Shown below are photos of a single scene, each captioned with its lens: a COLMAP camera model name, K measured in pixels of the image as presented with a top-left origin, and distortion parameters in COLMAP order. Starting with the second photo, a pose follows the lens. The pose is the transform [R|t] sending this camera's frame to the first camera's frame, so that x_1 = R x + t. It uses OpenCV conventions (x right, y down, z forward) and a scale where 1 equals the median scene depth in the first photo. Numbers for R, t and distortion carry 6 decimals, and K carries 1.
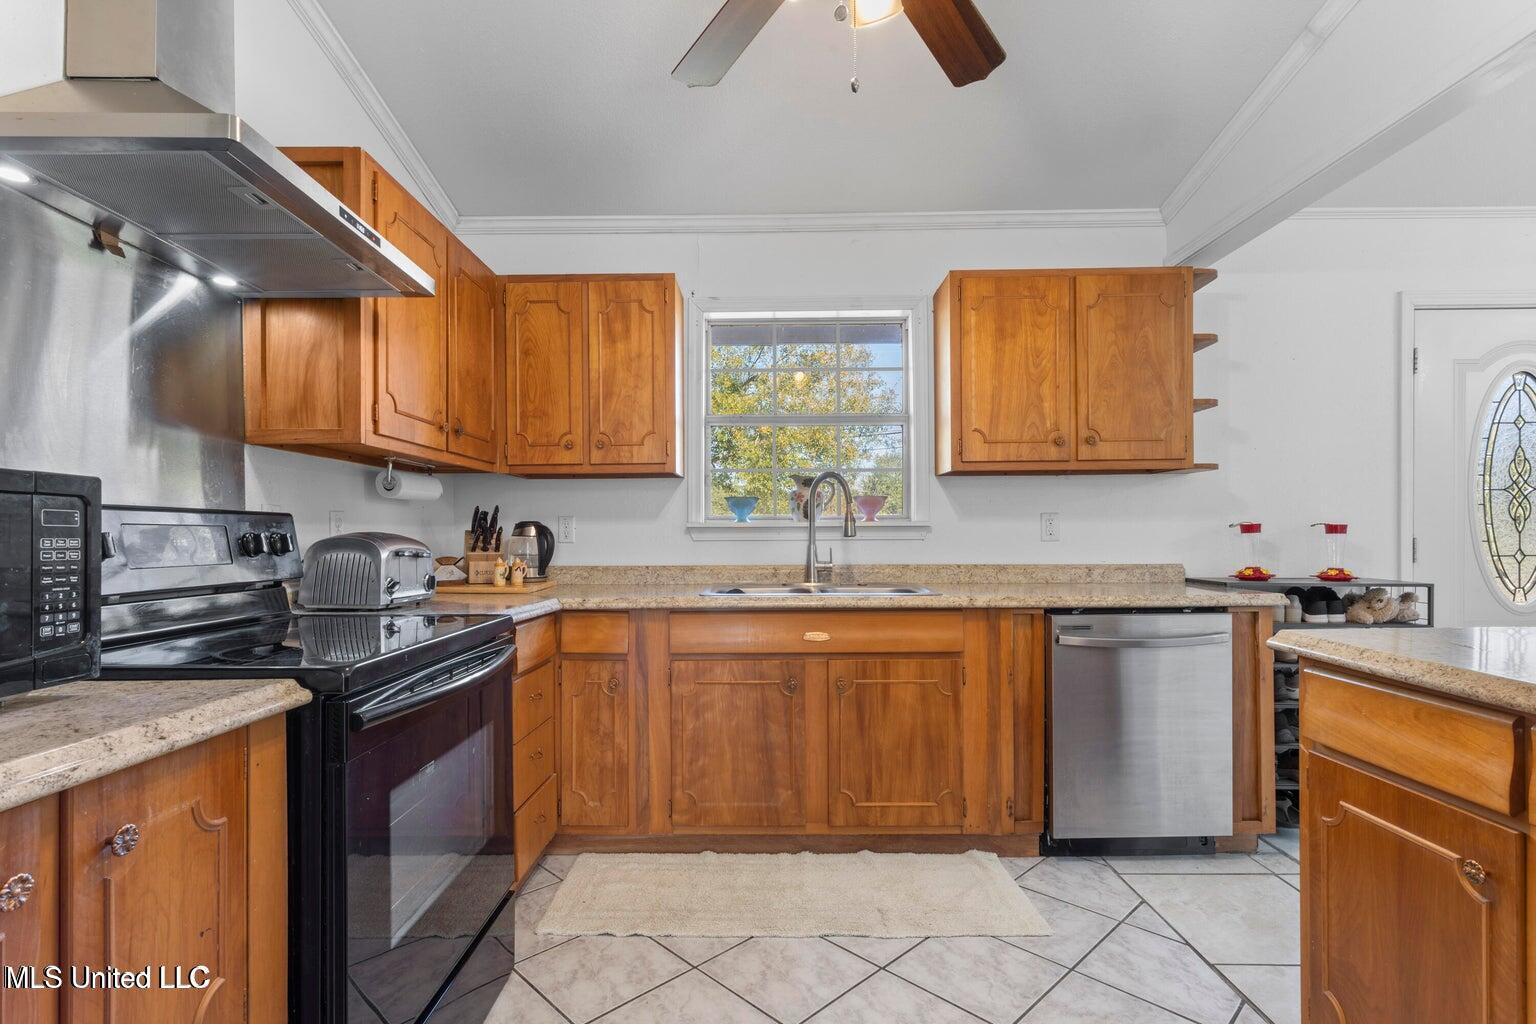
lens RADIAL K [[737.9, 0, 762.0], [0, 737.9, 535.7], [0, 0, 1]] dist [0.004564, 0.001919]
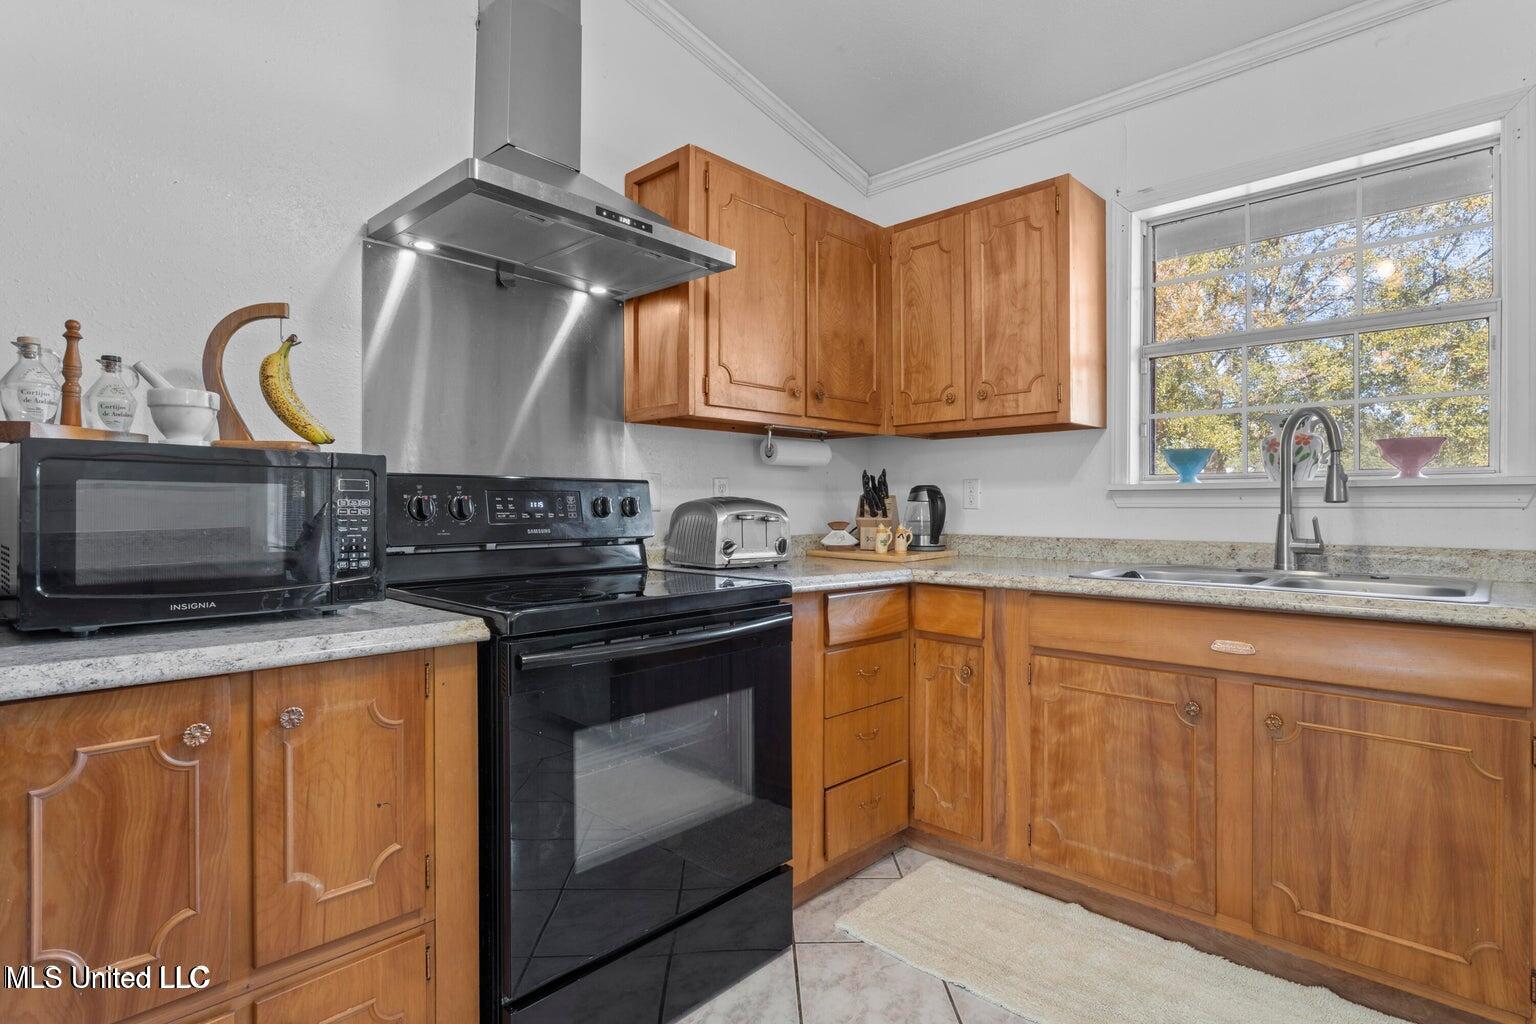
lens RADIAL K [[780.6, 0, 769.6], [0, 780.6, 508.3], [0, 0, 1]] dist [-0.002923, 0.002855]
pose [[0.733324, 0.007074, -0.679842, 0.249239], [-0.002125, 0.999965, 0.008112, 0.002536], [0.679876, -0.004504, 0.733313, 0.175916]]
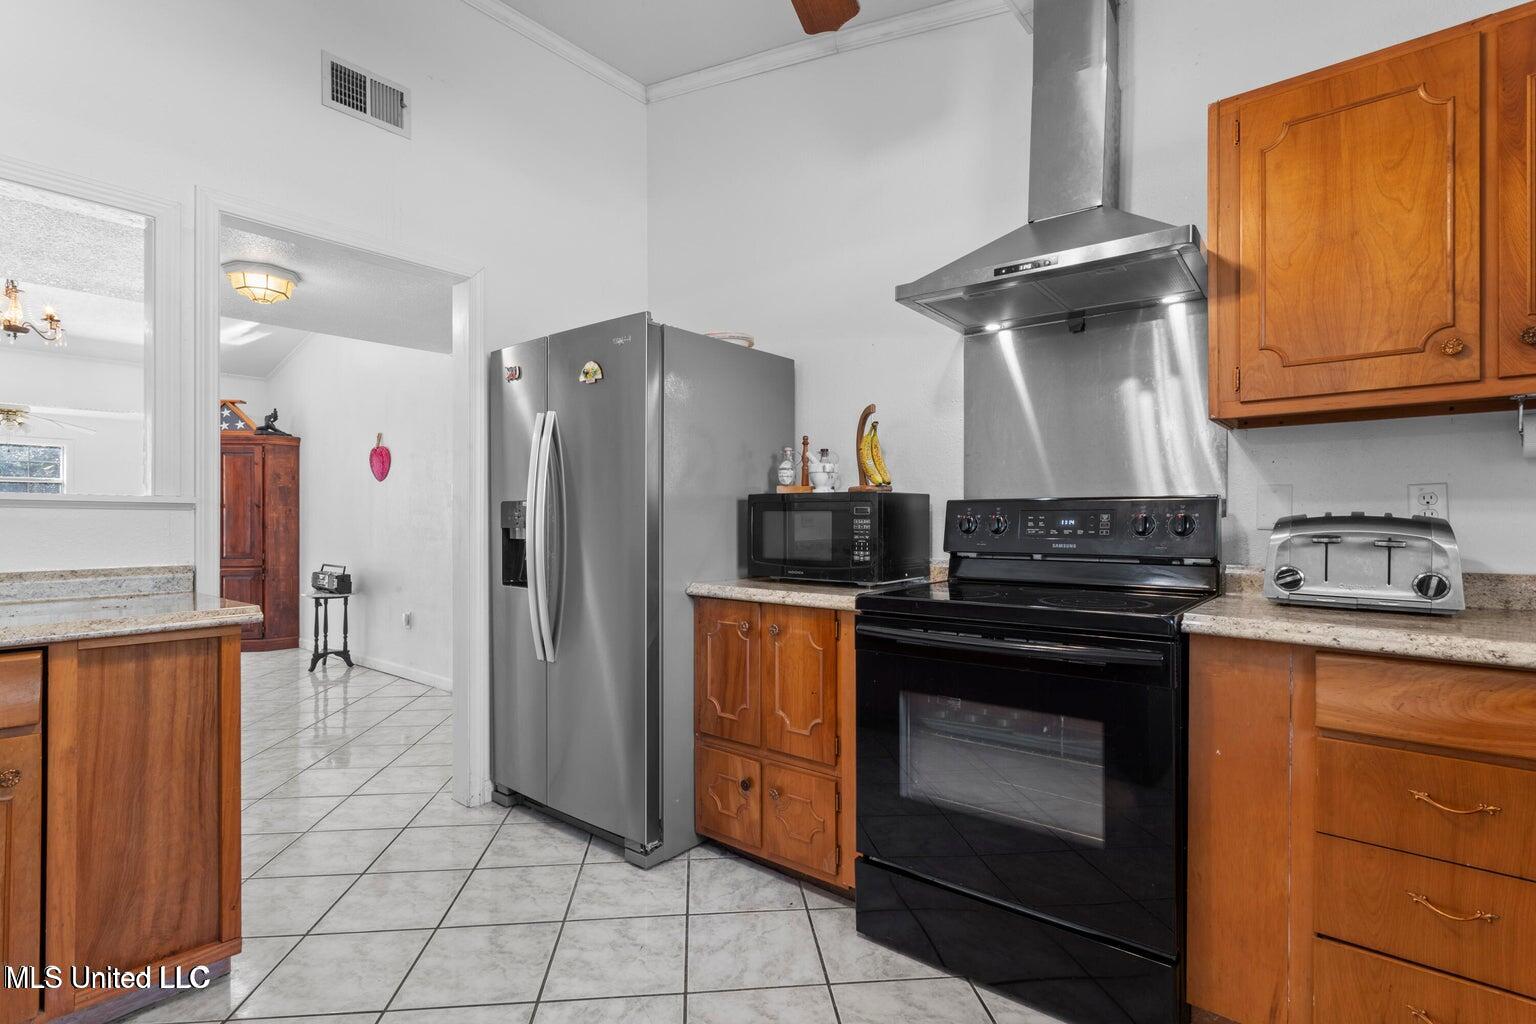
lens RADIAL K [[737.9, 0, 762.8], [0, 737.9, 513.7], [0, 0, 1]] dist [0.004564, 0.001919]
pose [[-0.623665, -0.006306, -0.781667, 0.417256], [0.002427, 0.999947, -0.010003, 0.003430], [0.781688, -0.008136, -0.623616, 0.861211]]
